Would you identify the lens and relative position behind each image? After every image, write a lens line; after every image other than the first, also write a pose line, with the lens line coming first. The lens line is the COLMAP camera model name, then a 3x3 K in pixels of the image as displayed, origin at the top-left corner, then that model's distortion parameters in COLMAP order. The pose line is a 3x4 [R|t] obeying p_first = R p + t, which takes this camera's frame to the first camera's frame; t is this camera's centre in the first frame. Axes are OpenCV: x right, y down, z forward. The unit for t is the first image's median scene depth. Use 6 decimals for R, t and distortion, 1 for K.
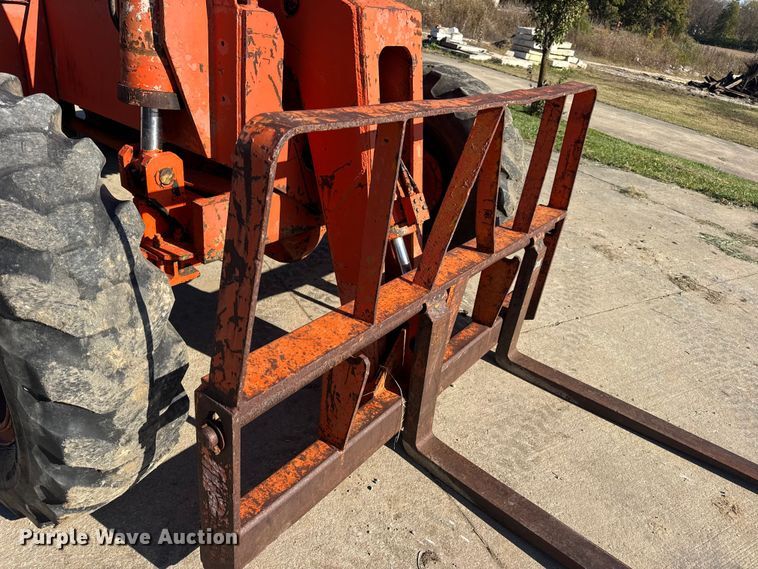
lens RADIAL K [[536.4, 0, 379.7], [0, 536.4, 288.2], [0, 0, 1]] dist [0.063235, -0.075358]
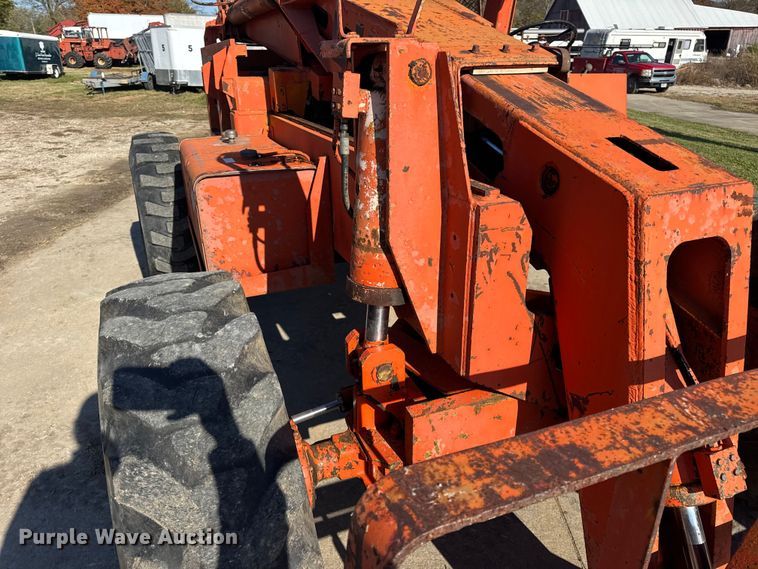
lens RADIAL K [[536.4, 0, 379.7], [0, 536.4, 288.2], [0, 0, 1]] dist [0.063235, -0.075358]
pose [[0.849892, 0.077389, -0.521243, 0.045575], [-0.141285, 0.986406, -0.083915, -0.268332], [0.507663, 0.144963, 0.849273, 0.233516]]
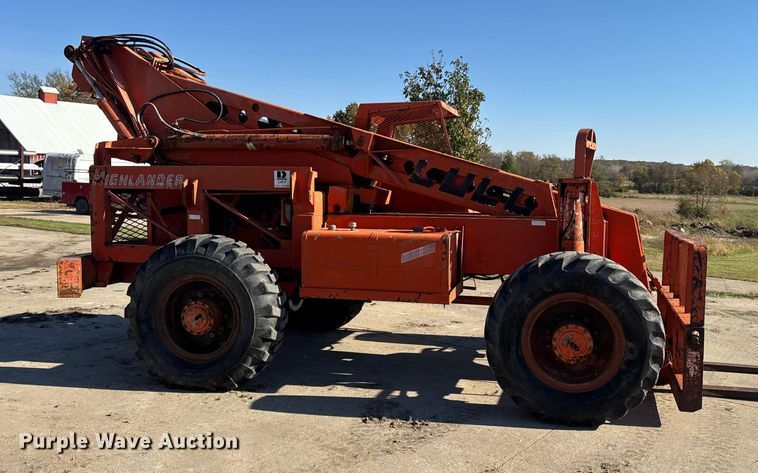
lens RADIAL K [[631.5, 0, 455.1], [0, 631.5, 233.7], [0, 0, 1]] dist [0.067198, -0.012633]
pose [[0.897066, -0.143034, 0.418108, -2.127122], [0.290988, 0.903273, -0.315317, 0.337240], [-0.332565, 0.404524, 0.851916, -1.414100]]
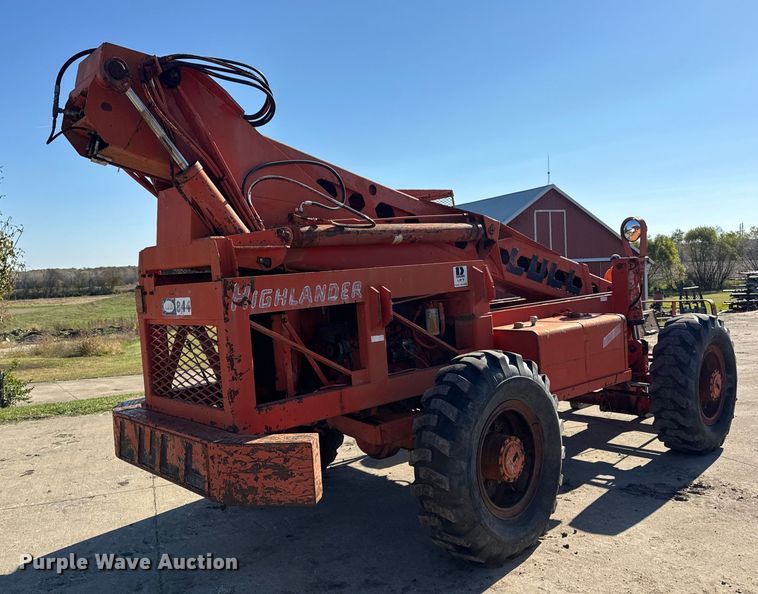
lens RADIAL K [[646.4, 0, 333.6], [0, 646.4, 309.5], [0, 0, 1]] dist [0.132552, -0.231228]
pose [[0.221753, -0.194182, 0.955573, -4.273127], [0.544909, 0.837356, 0.043707, -1.479855], [-0.808641, 0.511008, 0.291497, 1.223084]]
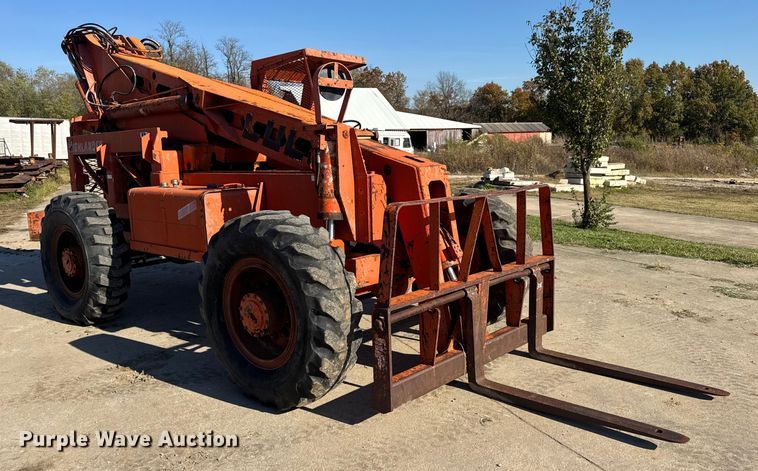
lens RADIAL K [[597.0, 0, 381.5], [0, 597.0, 246.3], [0, 0, 1]] dist [0.068365, -0.010281]
pose [[0.985247, -0.133245, -0.107398, 0.037088], [0.089525, 0.936111, -0.340120, 0.608341], [0.145856, 0.325487, 0.934229, -1.210461]]
